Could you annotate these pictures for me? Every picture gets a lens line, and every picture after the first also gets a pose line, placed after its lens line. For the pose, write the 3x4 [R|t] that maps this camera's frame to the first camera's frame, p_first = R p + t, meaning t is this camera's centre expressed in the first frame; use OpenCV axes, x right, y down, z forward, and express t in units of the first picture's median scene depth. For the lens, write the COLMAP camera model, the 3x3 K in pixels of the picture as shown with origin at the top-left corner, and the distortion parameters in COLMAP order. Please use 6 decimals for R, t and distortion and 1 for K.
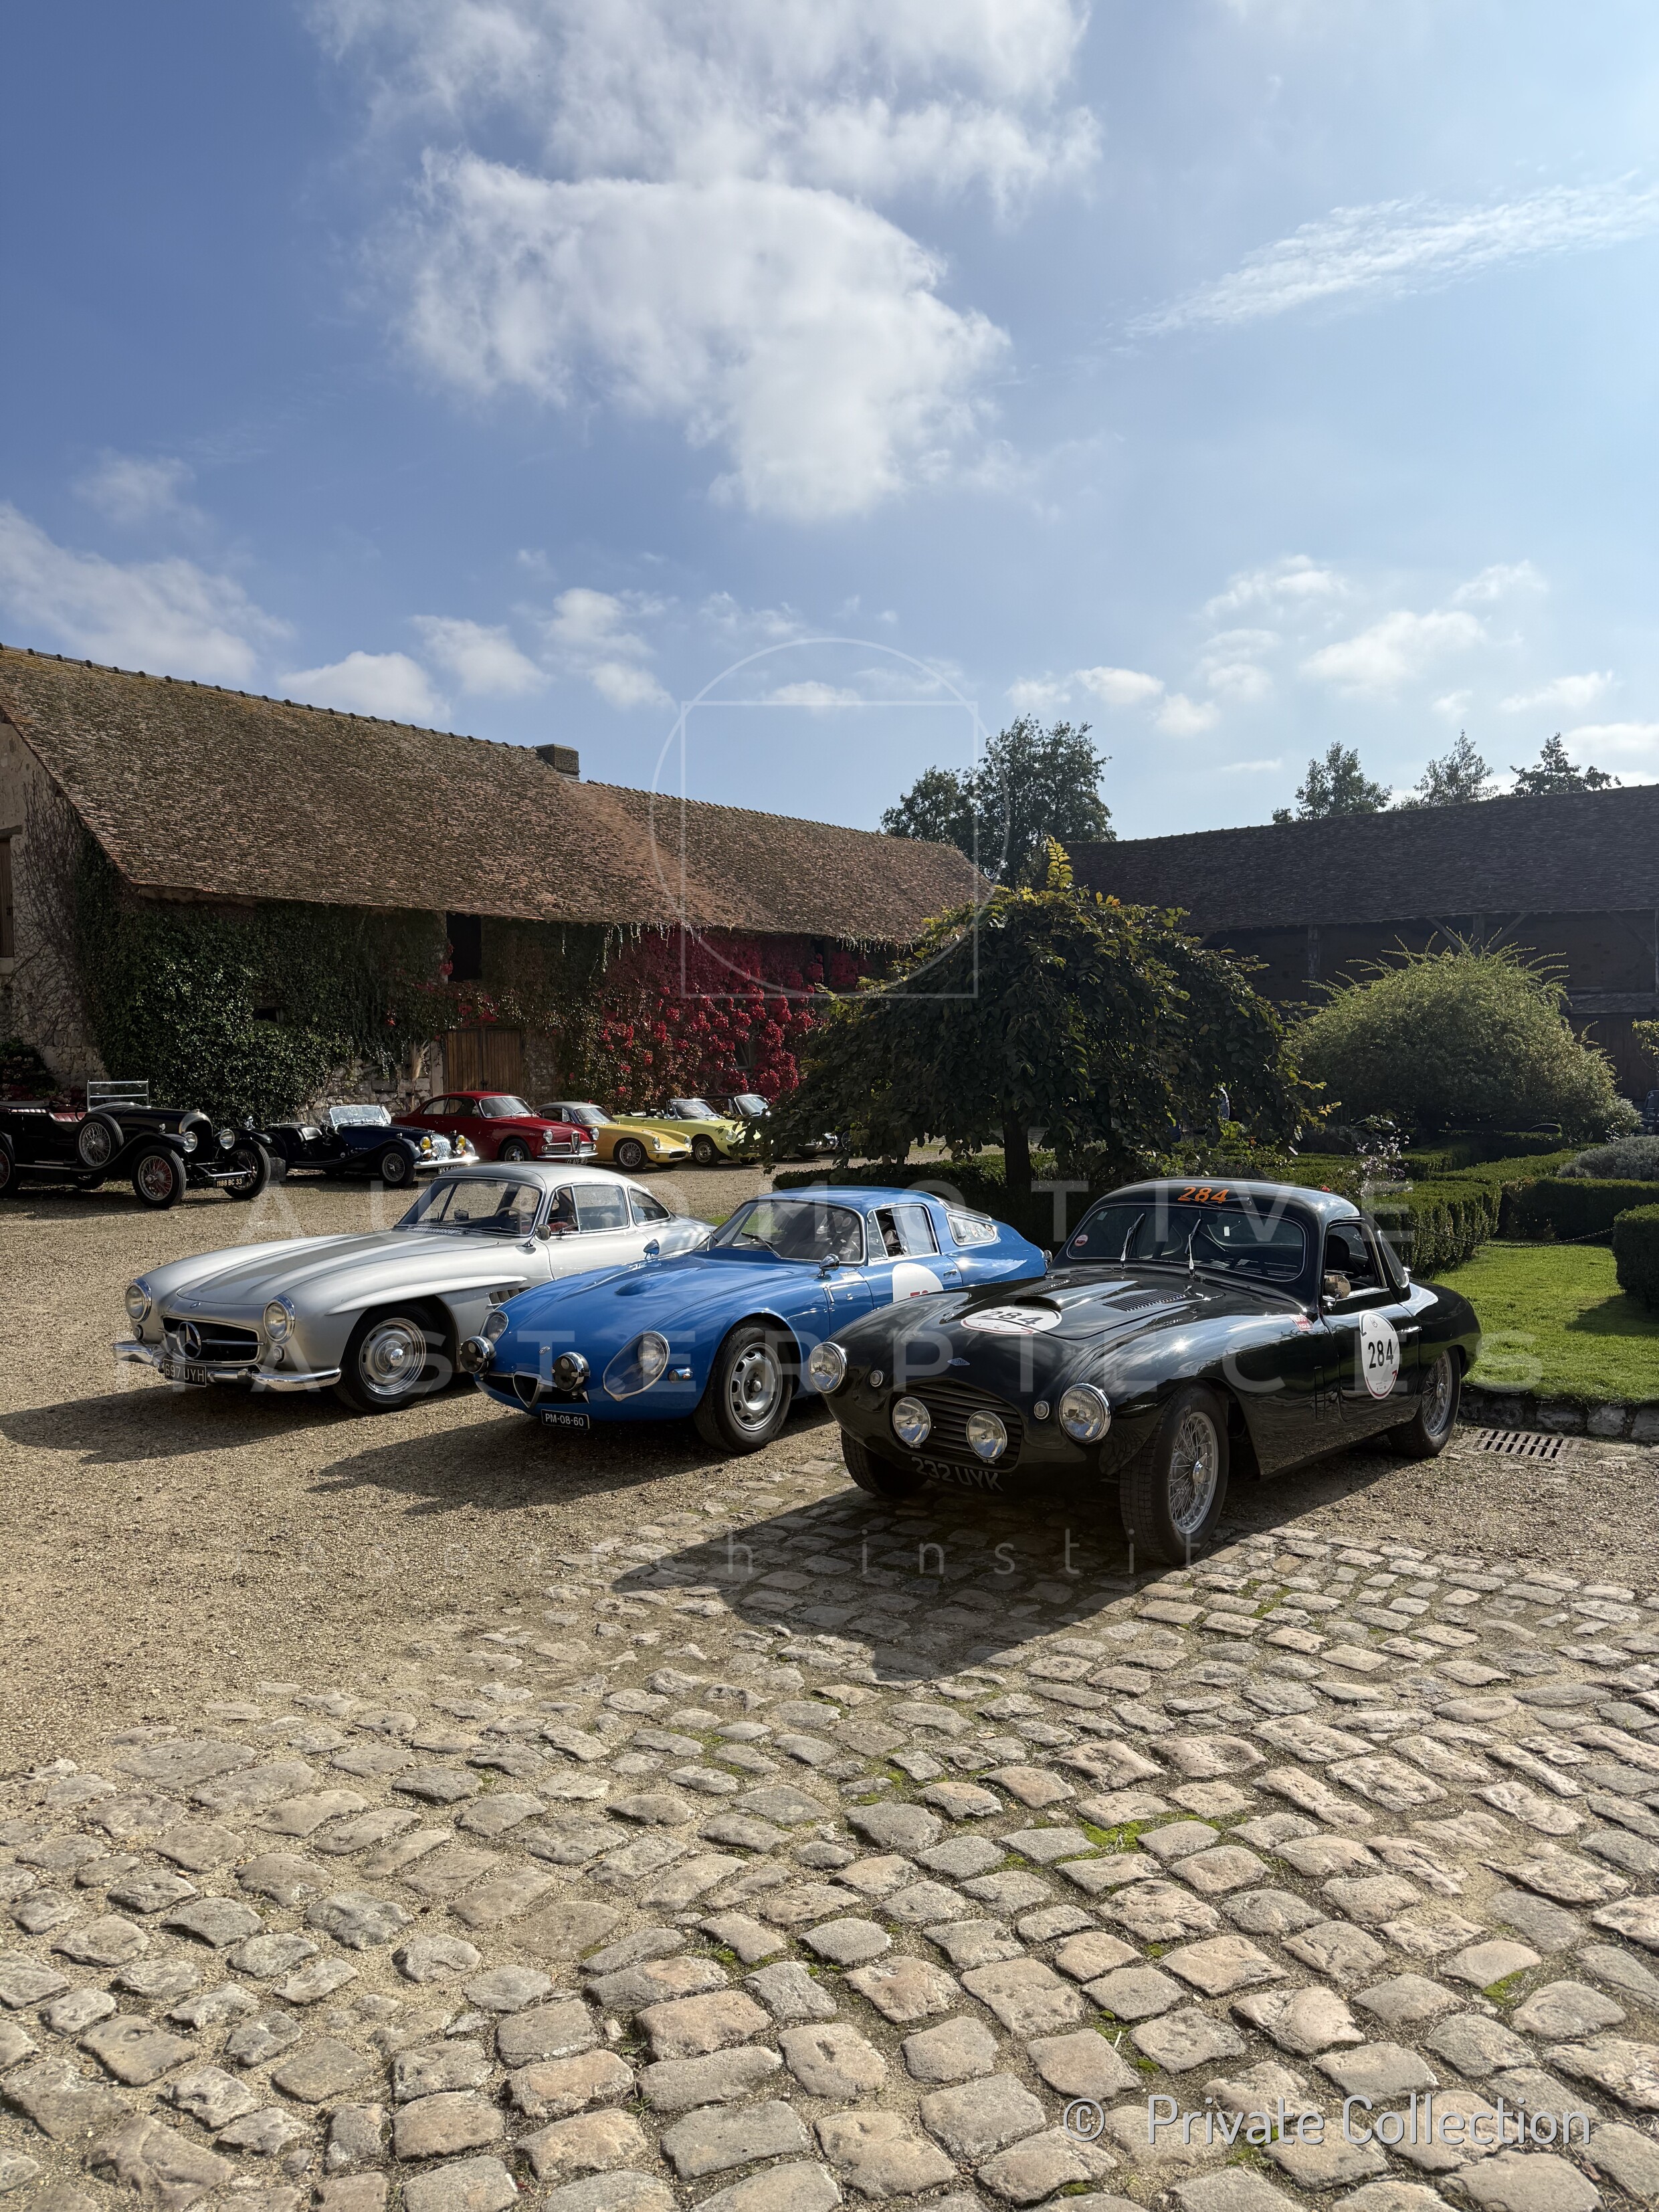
lens RADIAL K [[1589.0, 0, 816.8], [0, 1589.0, 1102.3], [0, 0, 1]] dist [0.056756, -0.071237]
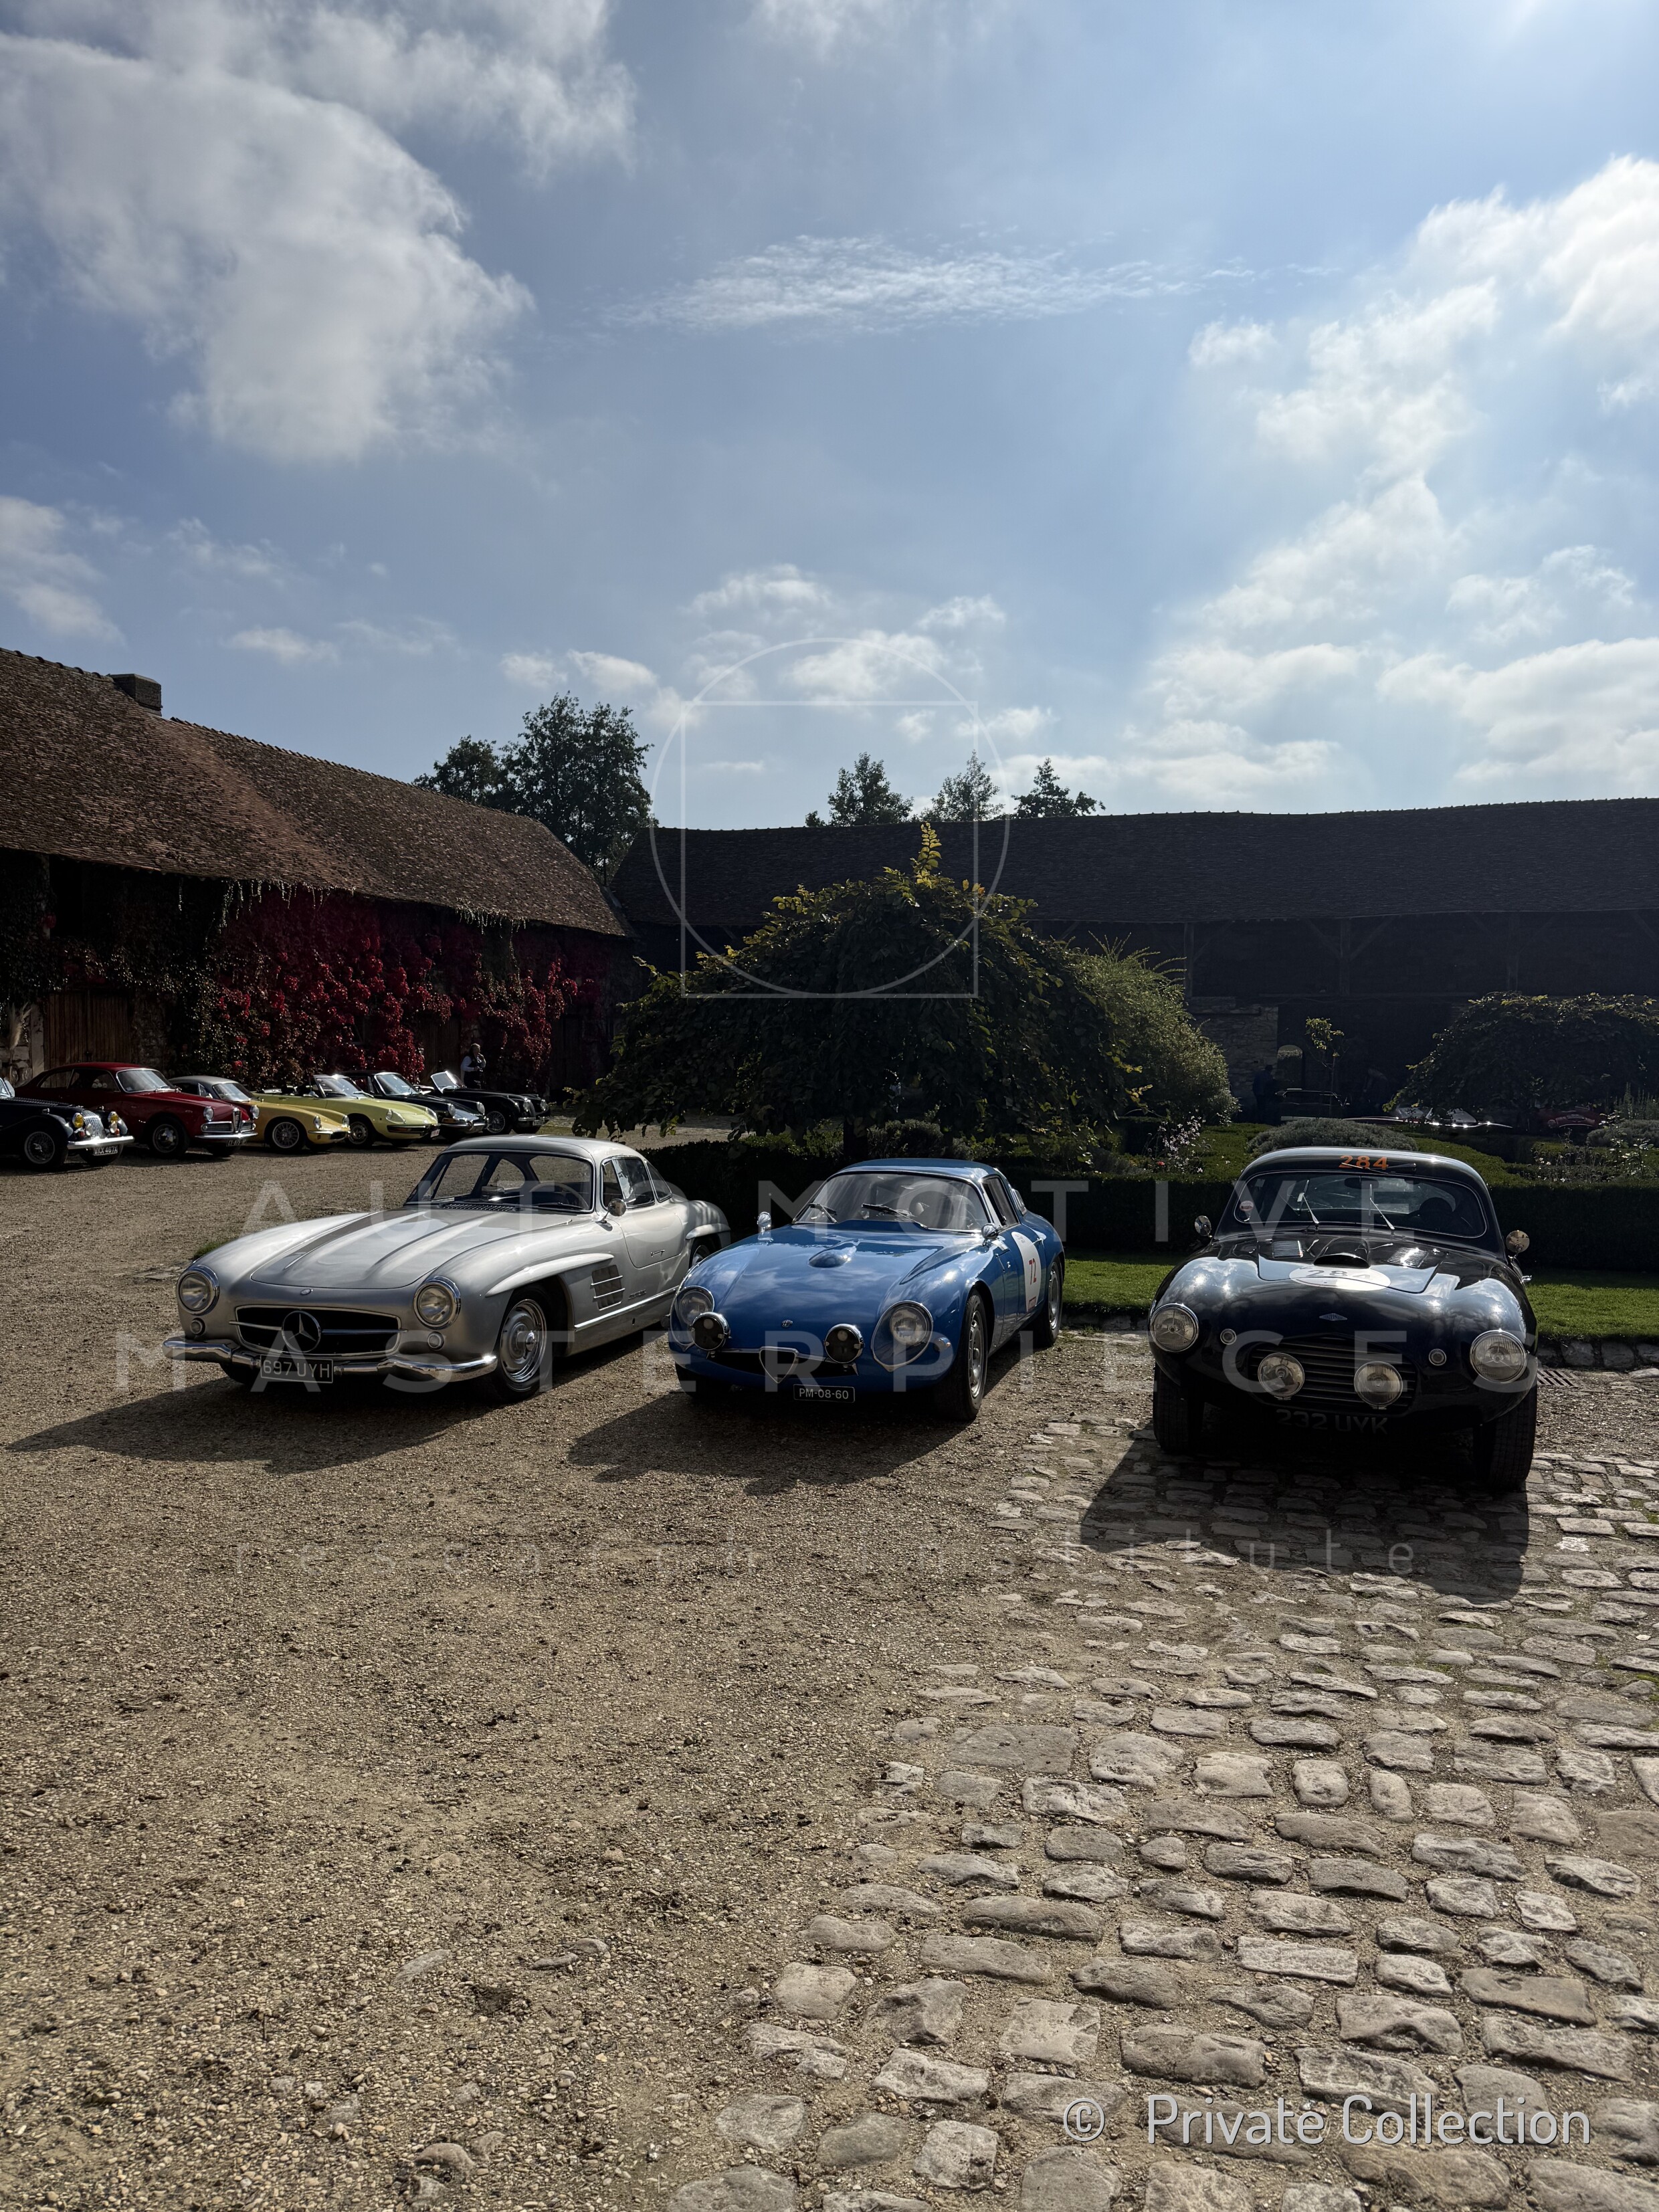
lens RADIAL K [[1599.2, 0, 819.3], [0, 1599.2, 1121.2], [0, 0, 1]] dist [0.052394, -0.054654]
pose [[0.939988, 0.006420, 0.341147, -0.485759], [-0.013150, 0.999762, 0.017417, 0.016999], [-0.340954, -0.020858, 0.939849, 0.093460]]
